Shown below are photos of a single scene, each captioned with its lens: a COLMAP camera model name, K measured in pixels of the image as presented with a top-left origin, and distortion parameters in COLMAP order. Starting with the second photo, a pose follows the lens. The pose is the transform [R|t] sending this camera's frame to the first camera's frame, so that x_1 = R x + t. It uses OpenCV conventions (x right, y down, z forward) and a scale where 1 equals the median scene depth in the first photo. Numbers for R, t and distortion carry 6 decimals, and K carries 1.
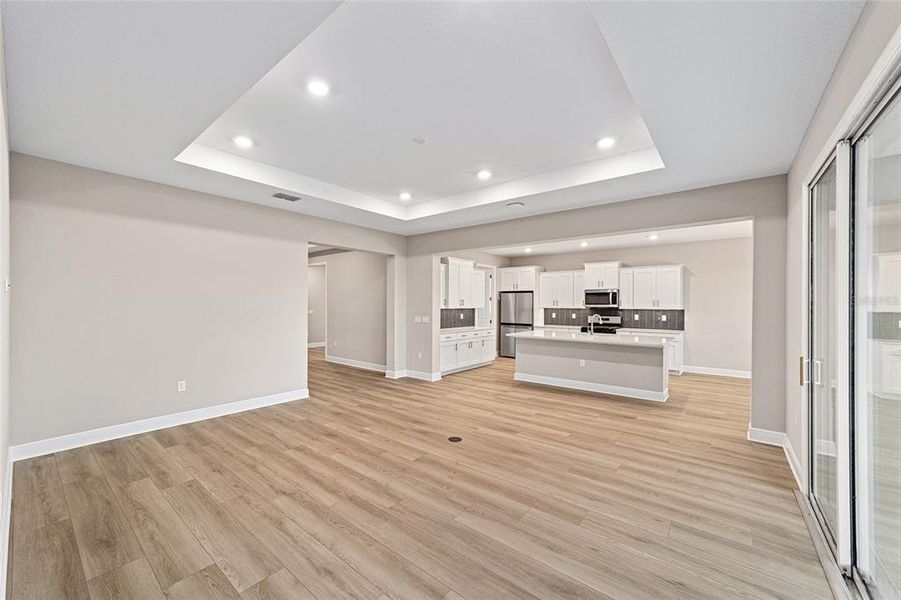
lens RADIAL K [[342.1, 0, 450.9], [0, 342.1, 302.8], [0, 0, 1]] dist [0.000377, -0.000046]
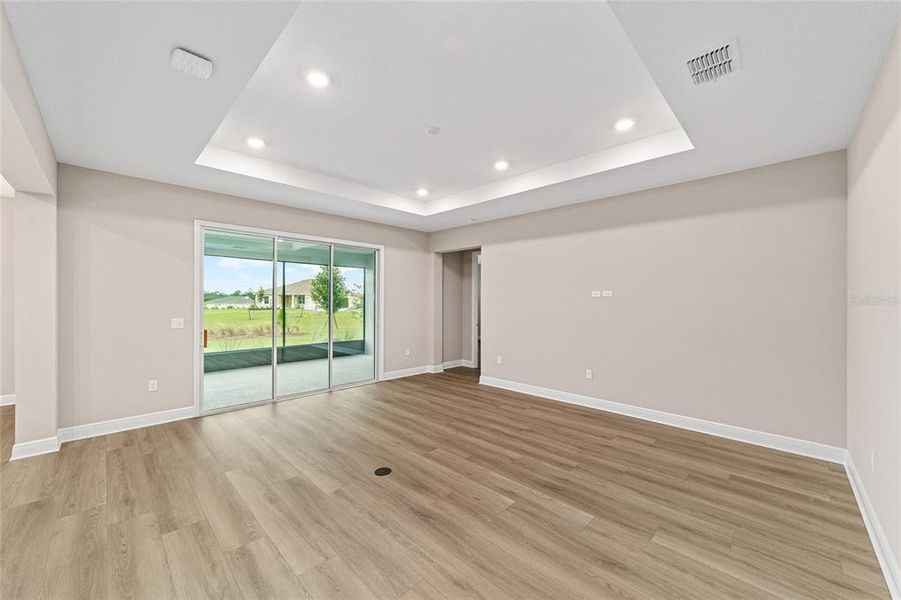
lens RADIAL K [[342.1, 0, 450.6], [0, 342.1, 300.1], [0, 0, 1]] dist [0.000377, -0.000046]
pose [[-0.994513, -0.007850, 0.104314, -0.242277], [-0.008678, 0.999934, -0.007493, 0.012114], [-0.104248, -0.008357, -0.994516, 1.941775]]
